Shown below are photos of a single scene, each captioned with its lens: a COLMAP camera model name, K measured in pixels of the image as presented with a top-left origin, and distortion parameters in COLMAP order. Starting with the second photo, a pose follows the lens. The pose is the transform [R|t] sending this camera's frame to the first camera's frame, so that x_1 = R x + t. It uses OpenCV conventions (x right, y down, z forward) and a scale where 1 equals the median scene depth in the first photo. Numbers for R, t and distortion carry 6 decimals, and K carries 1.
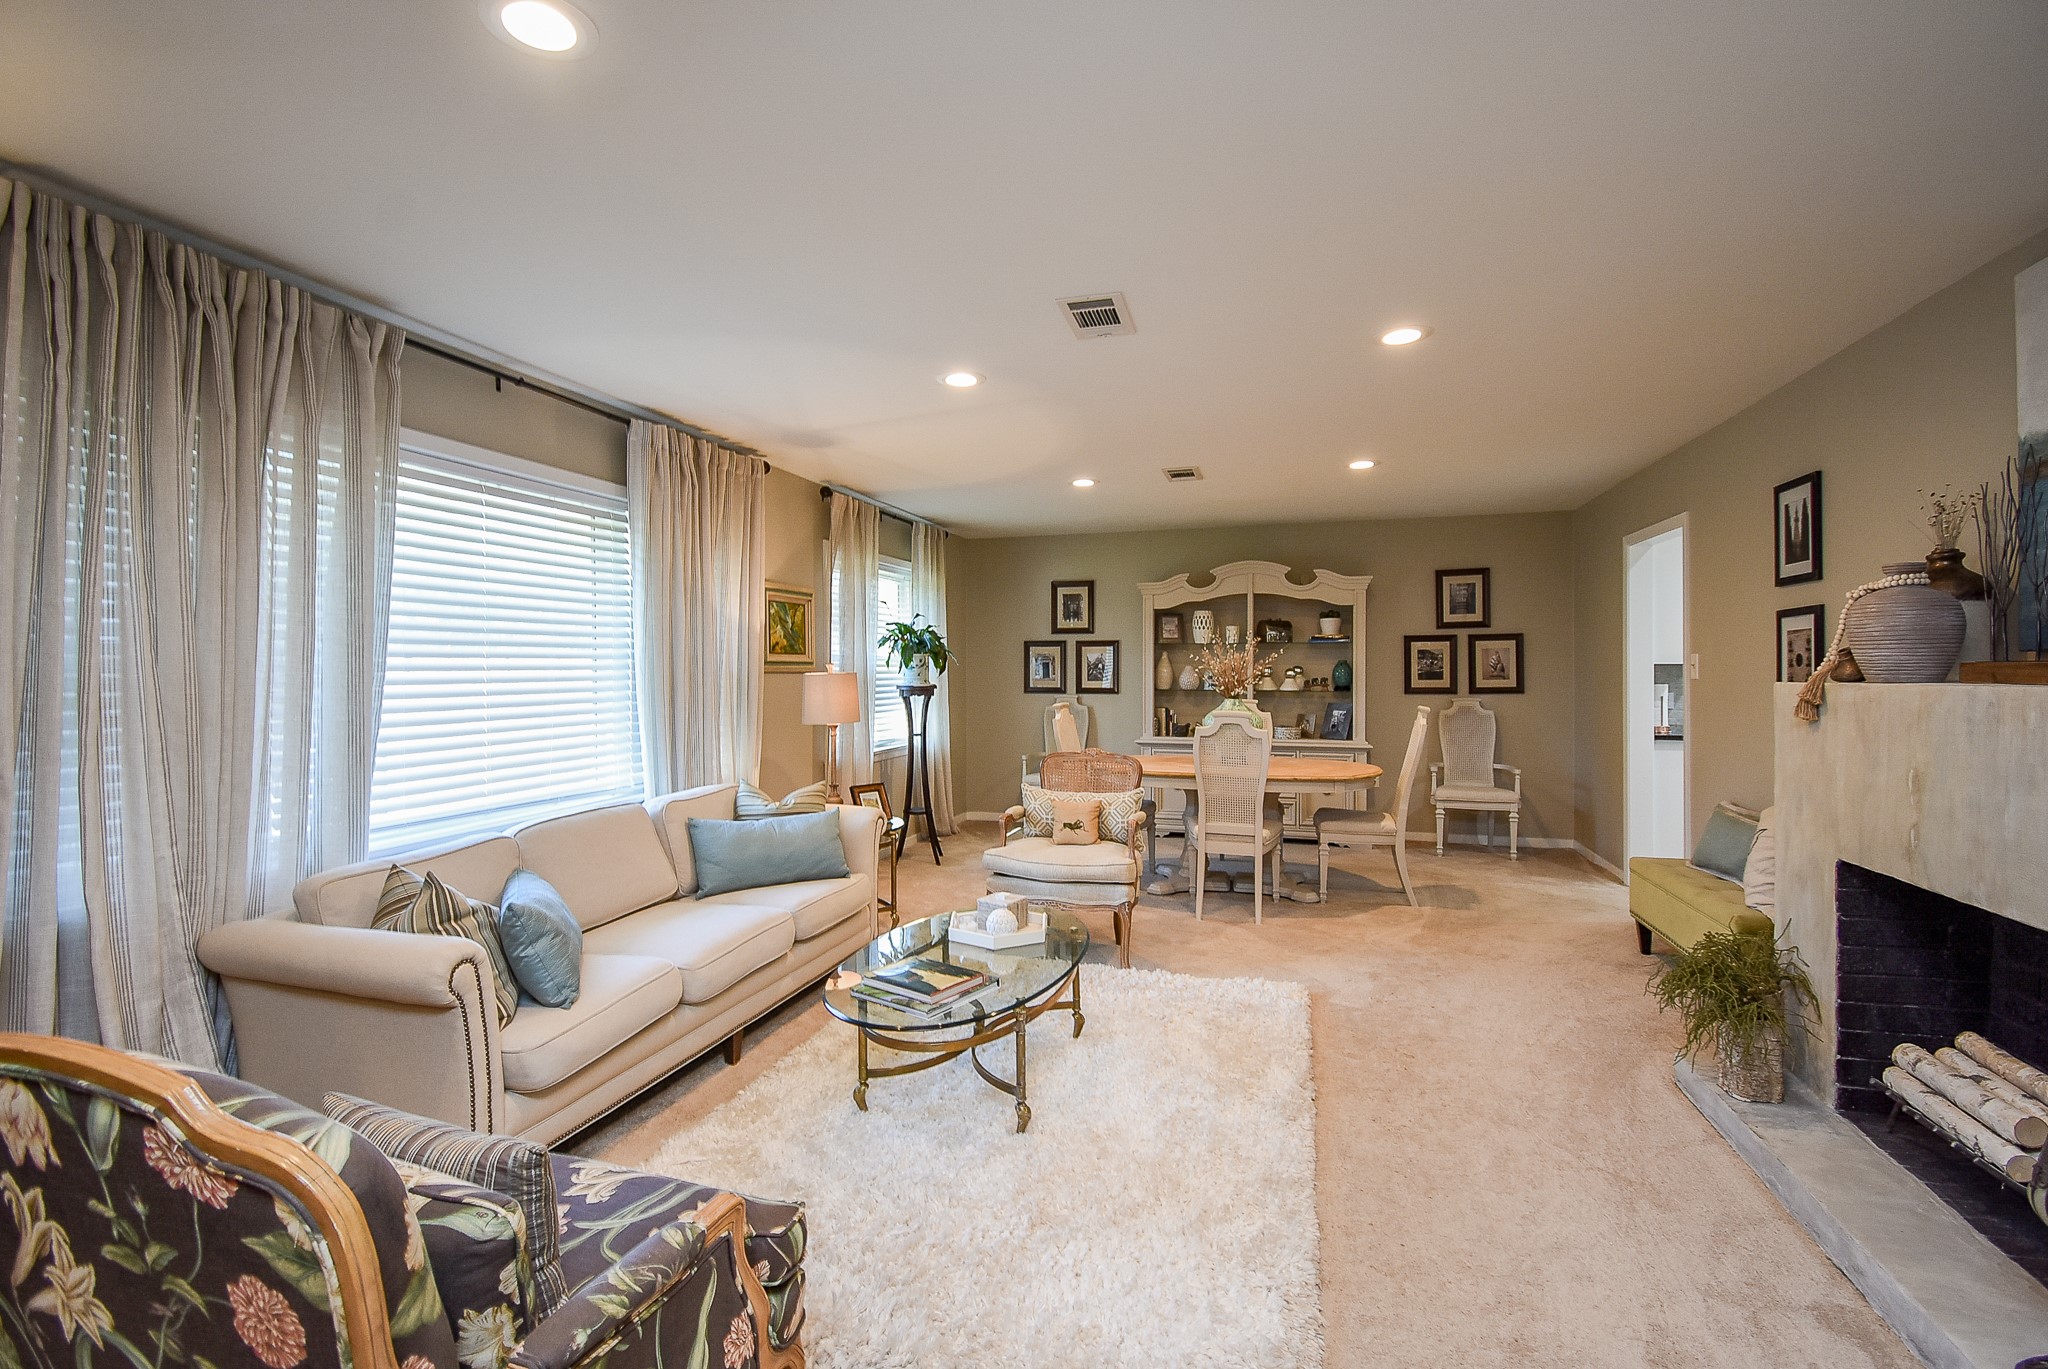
lens RADIAL K [[907.8, 0, 1025.0], [0, 907.8, 672.4], [0, 0, 1]] dist [0.014742, -0.024308]
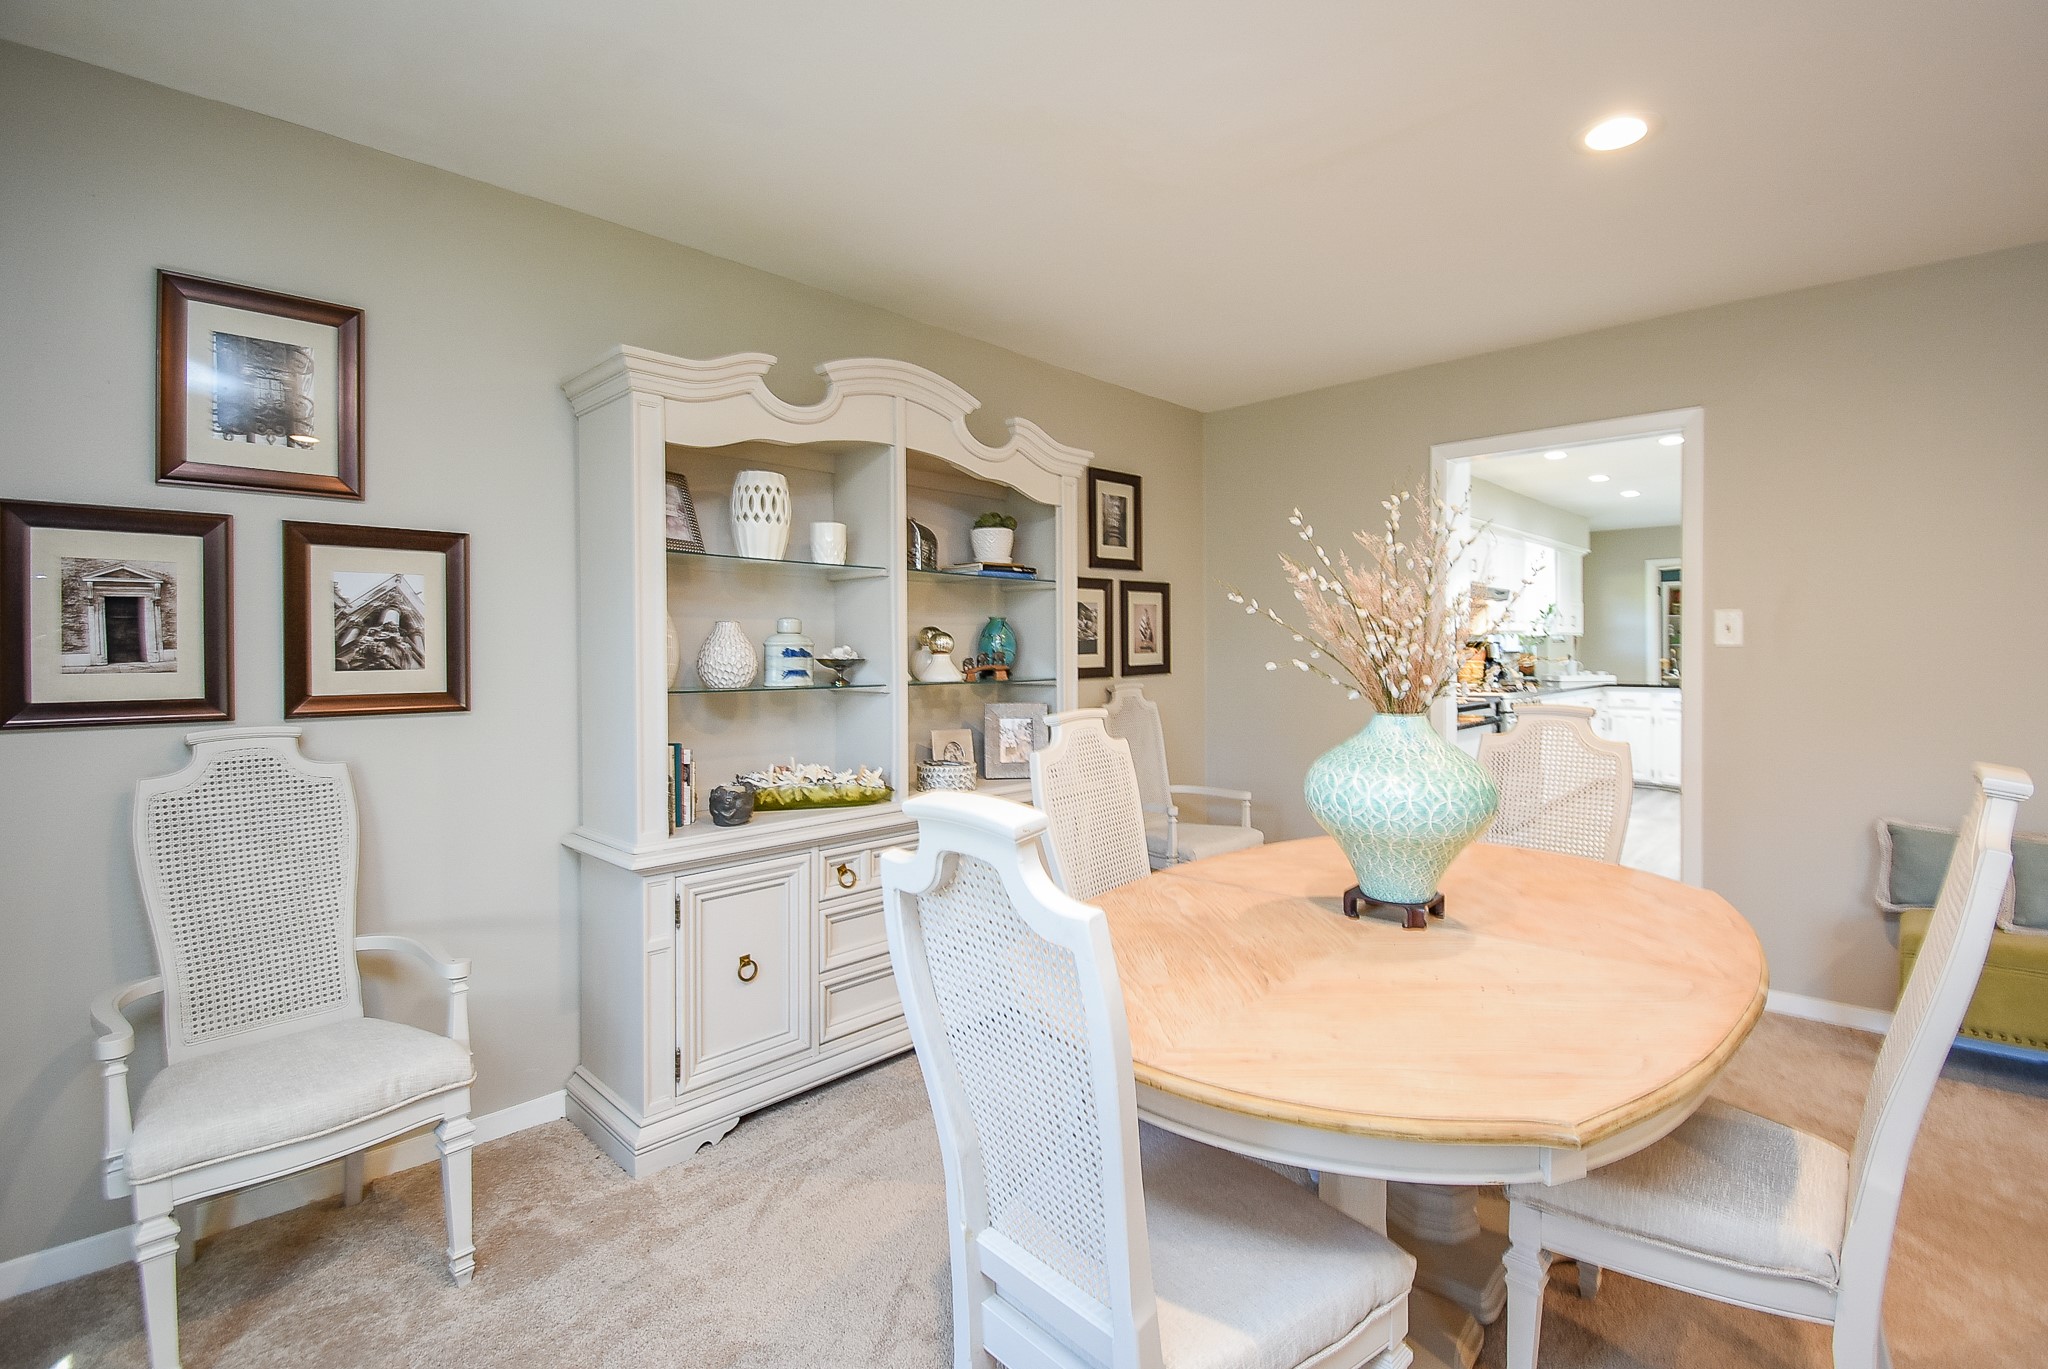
lens RADIAL K [[907.8, 0, 1025.0], [0, 907.8, 672.4], [0, 0, 1]] dist [0.014742, -0.024308]
pose [[0.452224, -0.026240, 0.891518, -0.088696], [0.005461, 0.999630, 0.026652, 0.003756], [-0.891888, -0.007184, 0.452200, 0.736248]]
